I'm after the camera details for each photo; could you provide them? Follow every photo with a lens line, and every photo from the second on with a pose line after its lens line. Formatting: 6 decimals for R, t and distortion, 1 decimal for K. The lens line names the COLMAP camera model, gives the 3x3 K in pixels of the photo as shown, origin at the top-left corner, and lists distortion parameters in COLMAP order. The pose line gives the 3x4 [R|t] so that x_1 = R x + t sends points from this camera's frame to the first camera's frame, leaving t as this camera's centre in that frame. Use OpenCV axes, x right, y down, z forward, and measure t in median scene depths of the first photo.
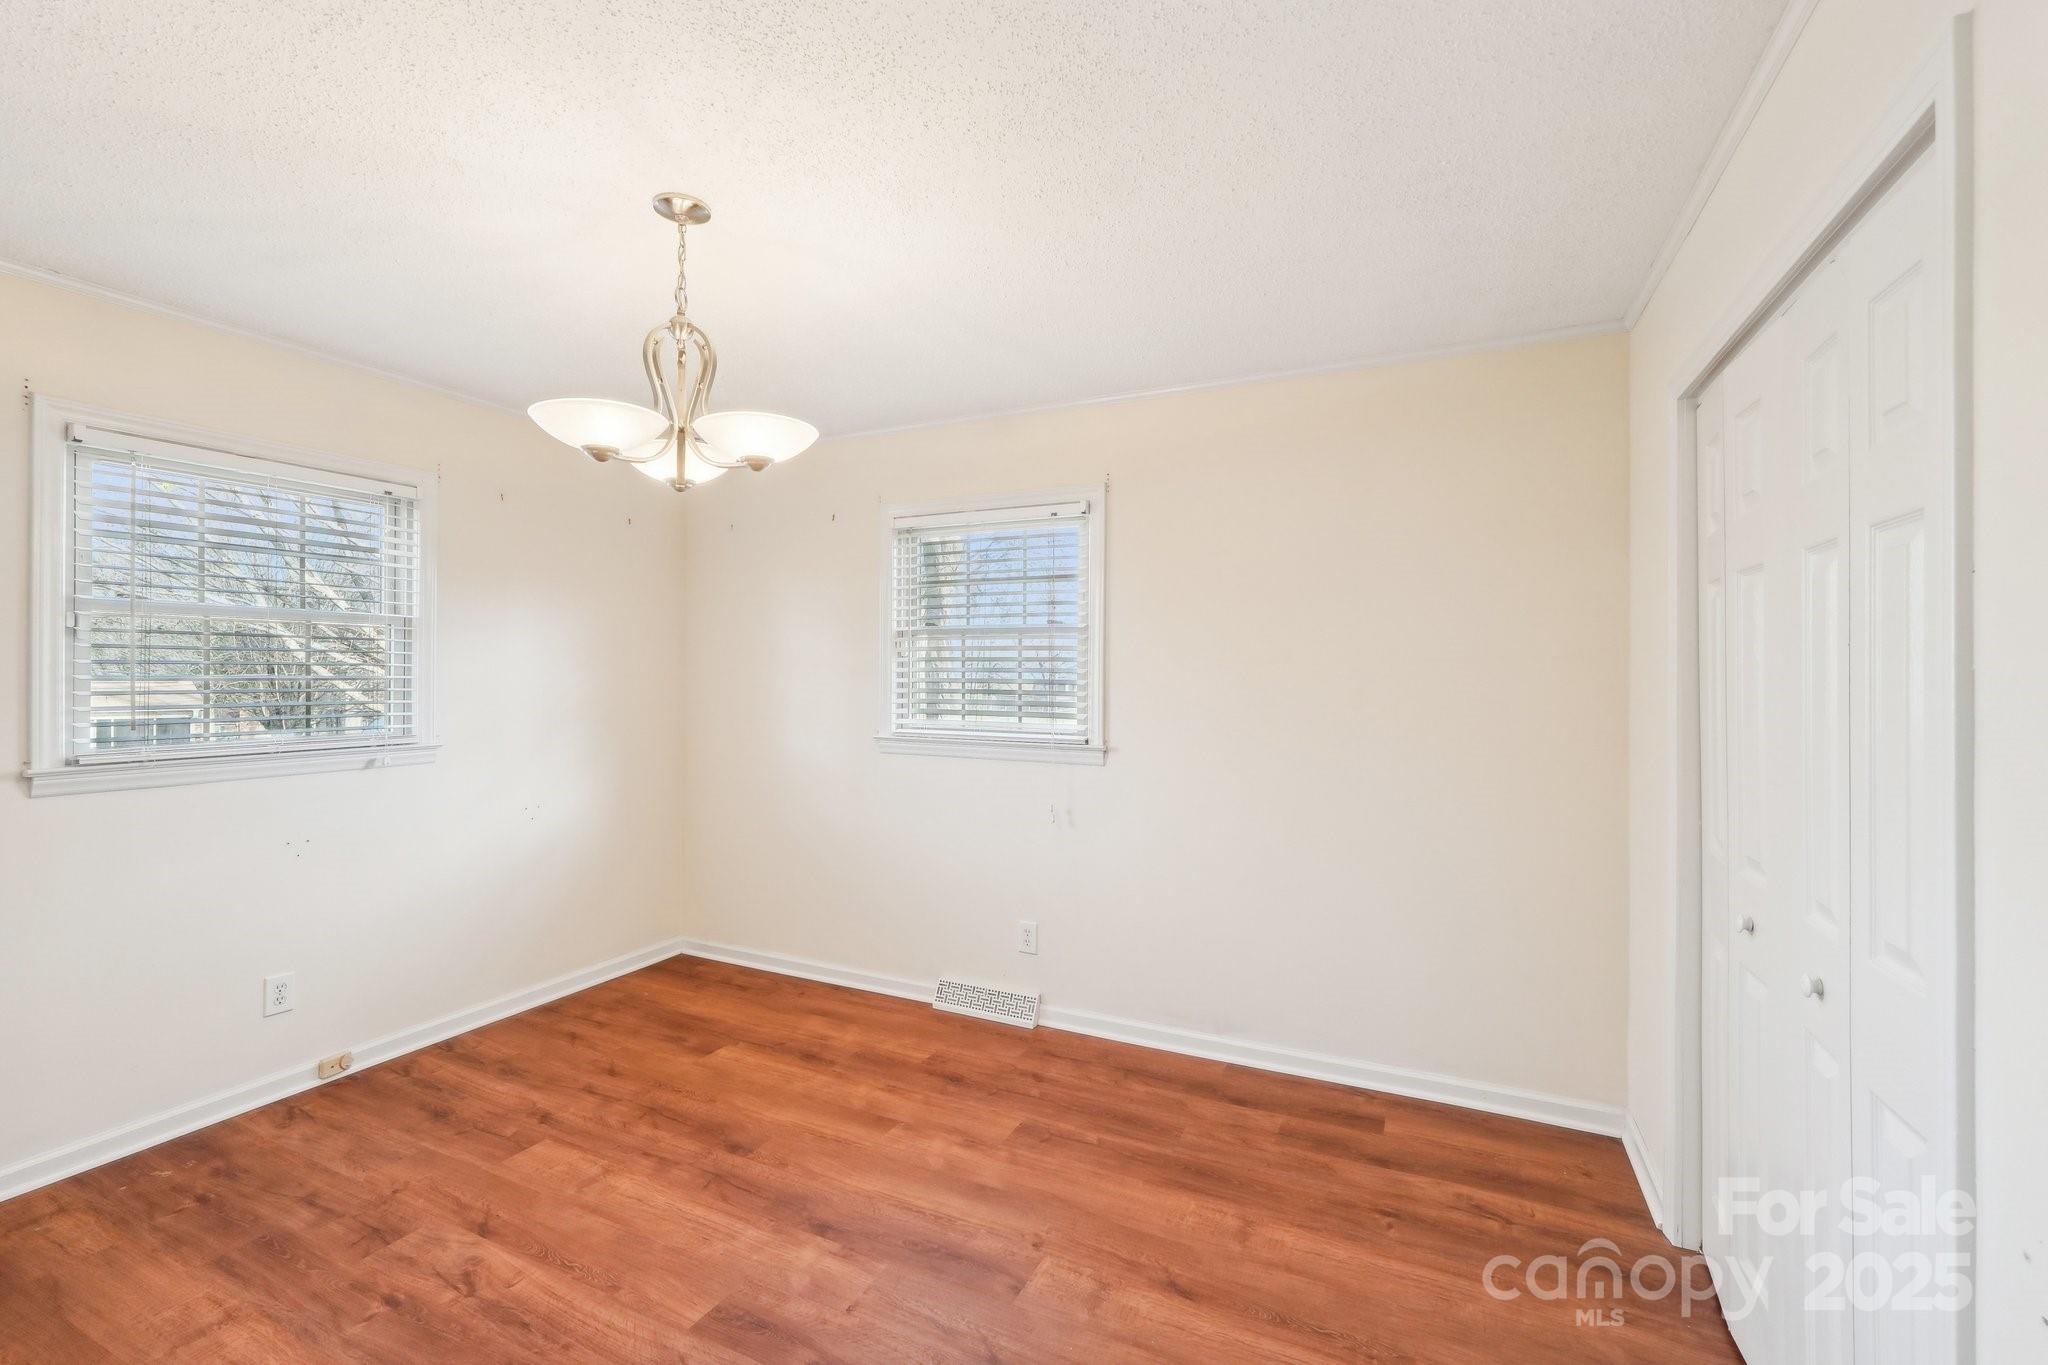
lens RADIAL K [[885.7, 0, 1019.8], [0, 885.7, 688.0], [0, 0, 1]] dist [-0.004004, 0.000158]
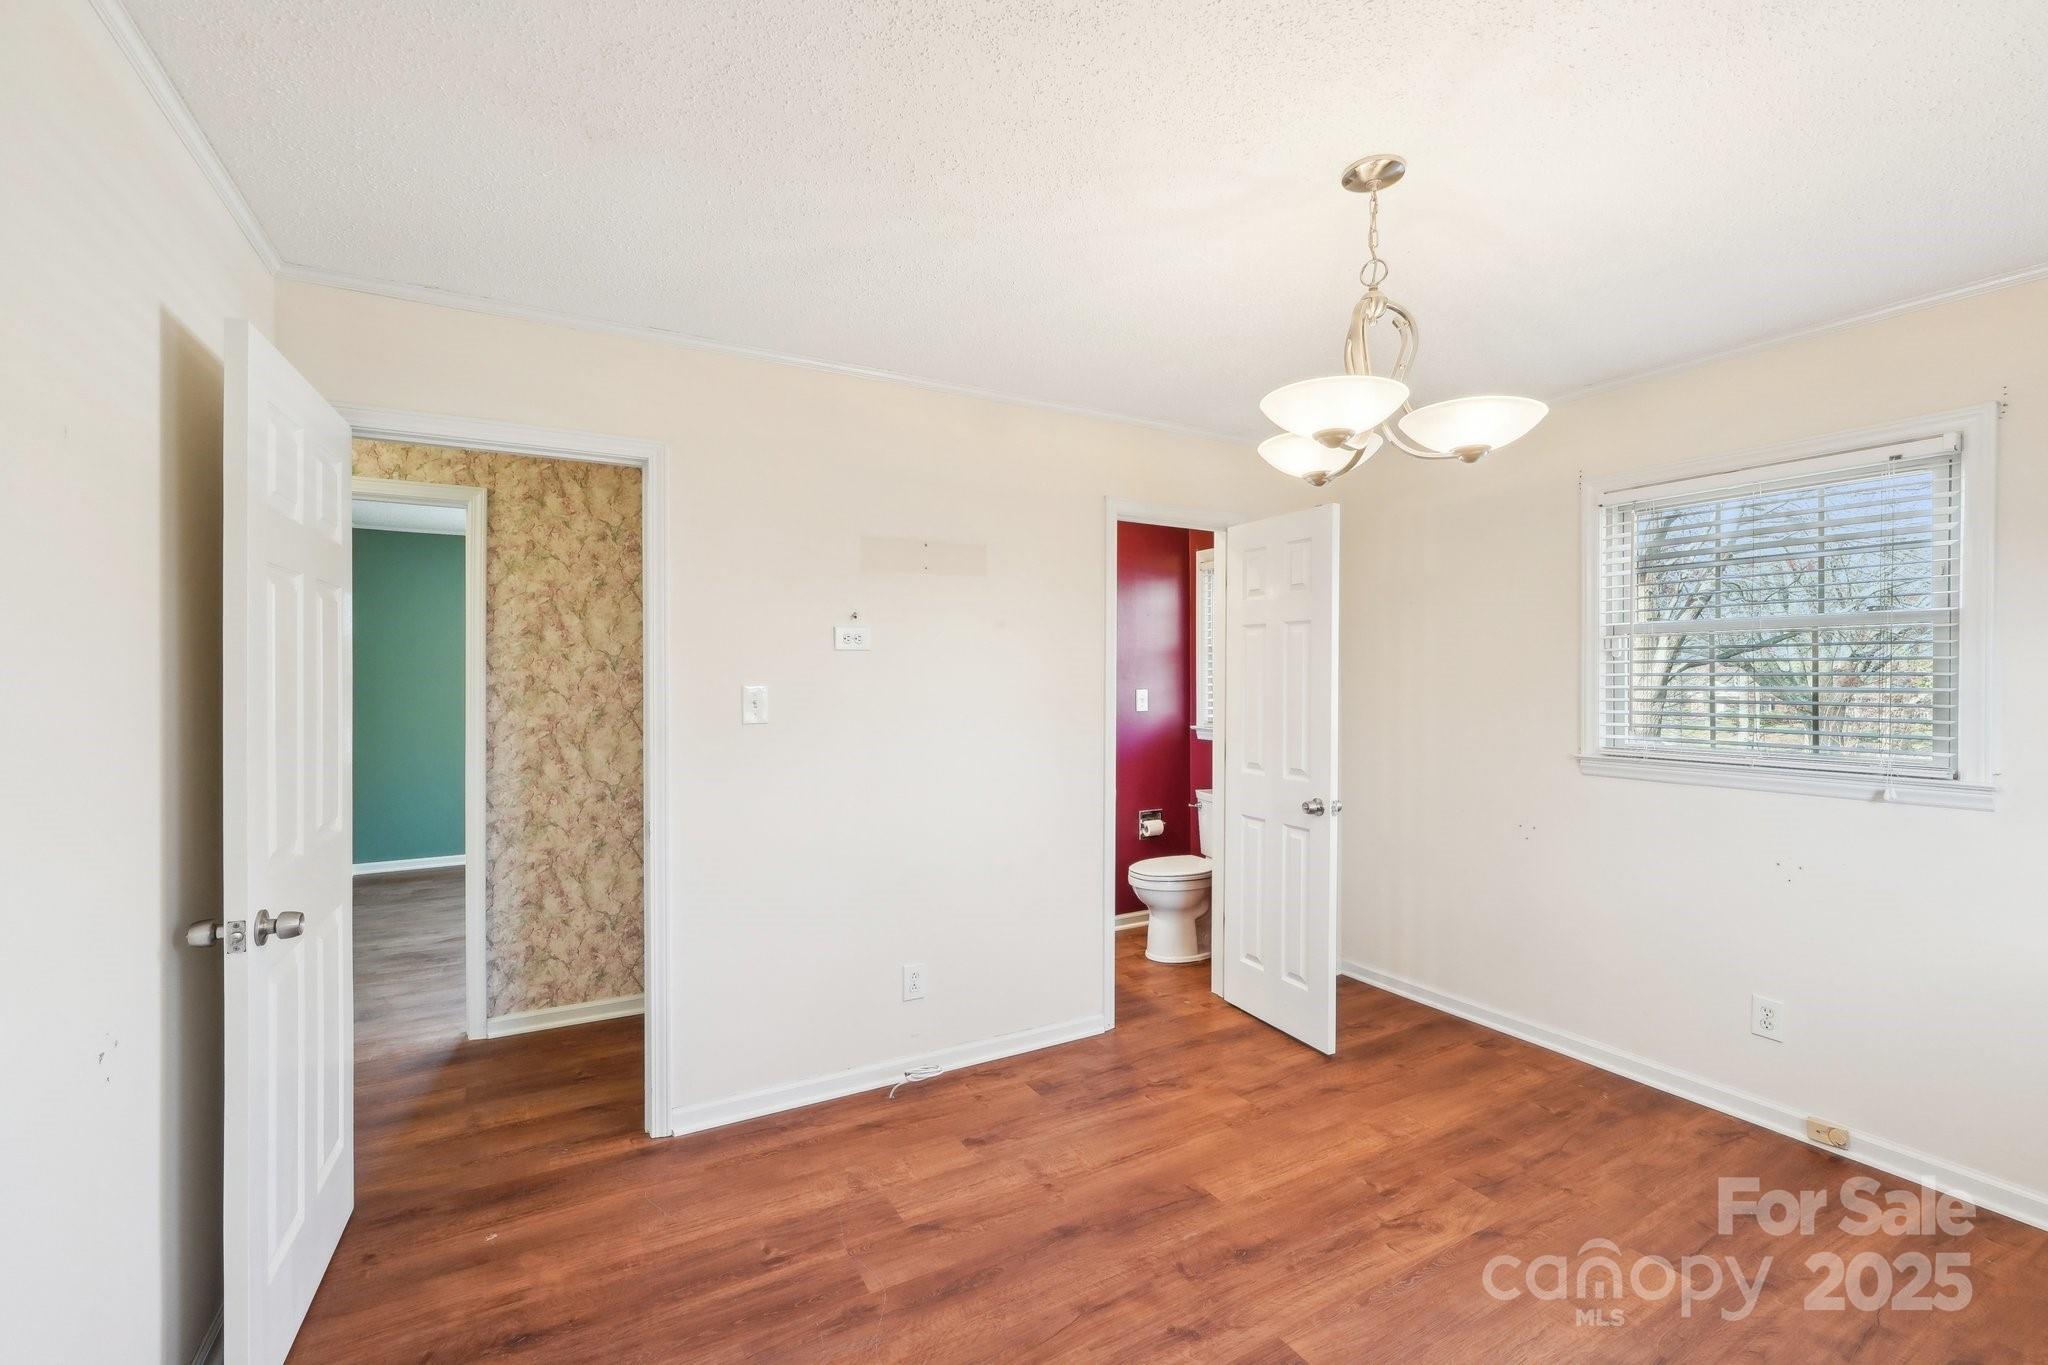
lens RADIAL K [[885.7, 0, 1026.0], [0, 885.7, 671.0], [0, 0, 1]] dist [-0.004004, 0.000158]
pose [[-0.585253, -0.007884, -0.810812, 0.481157], [-0.007846, 0.999961, -0.004061, -0.024579], [0.810813, 0.003985, -0.585292, 1.045732]]
